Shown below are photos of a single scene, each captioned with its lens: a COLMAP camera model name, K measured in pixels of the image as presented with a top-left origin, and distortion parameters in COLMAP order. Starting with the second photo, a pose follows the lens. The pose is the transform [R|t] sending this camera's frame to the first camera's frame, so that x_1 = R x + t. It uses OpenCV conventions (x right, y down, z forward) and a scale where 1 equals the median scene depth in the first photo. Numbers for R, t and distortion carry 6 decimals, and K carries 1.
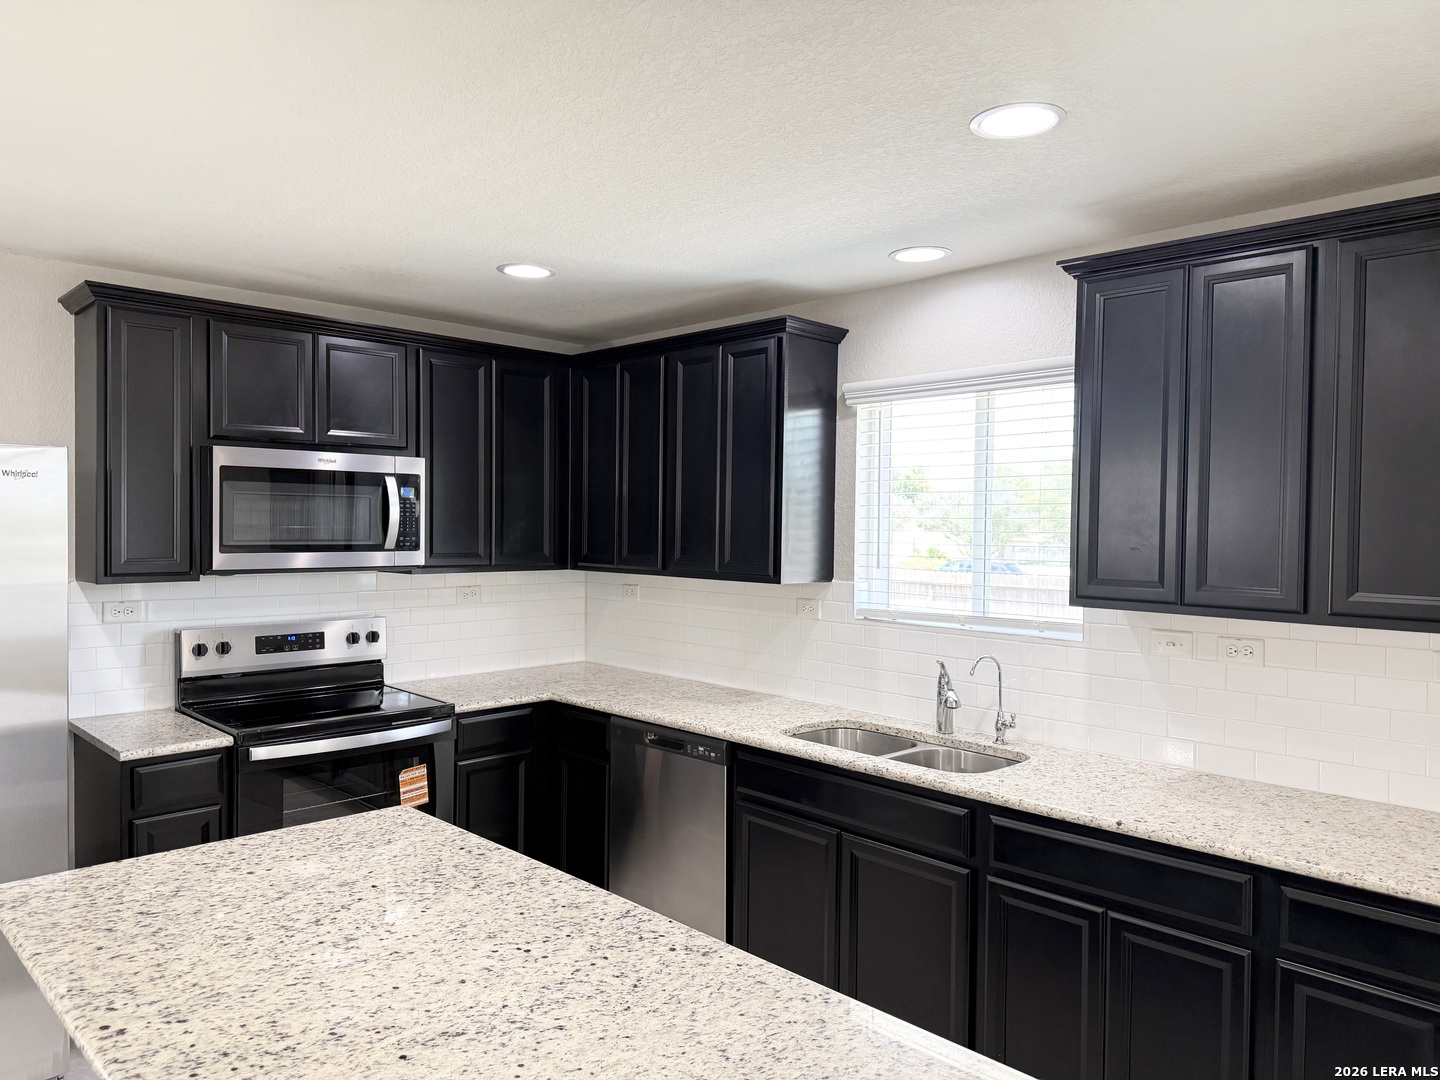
lens RADIAL K [[1014.6, 0, 714.4], [0, 1014.6, 537.1], [0, 0, 1]] dist [0.045326, -0.060025]
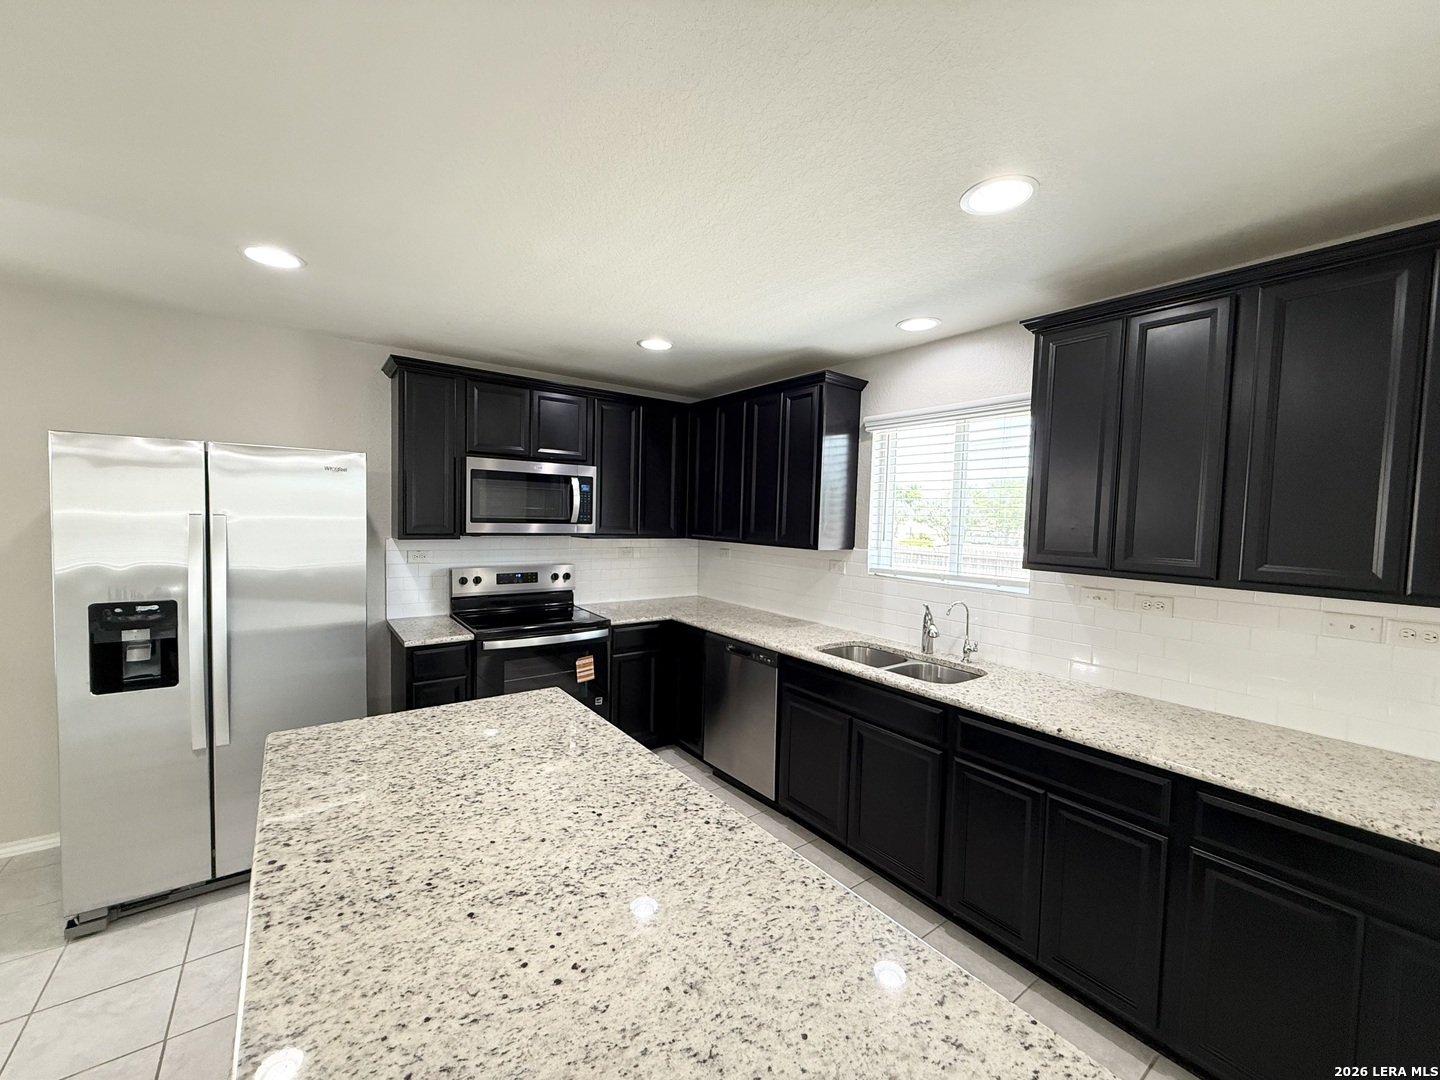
lens RADIAL K [[573.6, 0, 717.0], [0, 573.6, 541.5], [0, 0, 1]] dist [-0.000265, 0.000582]
pose [[0.991325, 0.021470, -0.129670, 0.030006], [-0.017598, 0.999366, 0.030939, 0.011176], [0.130252, -0.028389, 0.991074, 0.146398]]
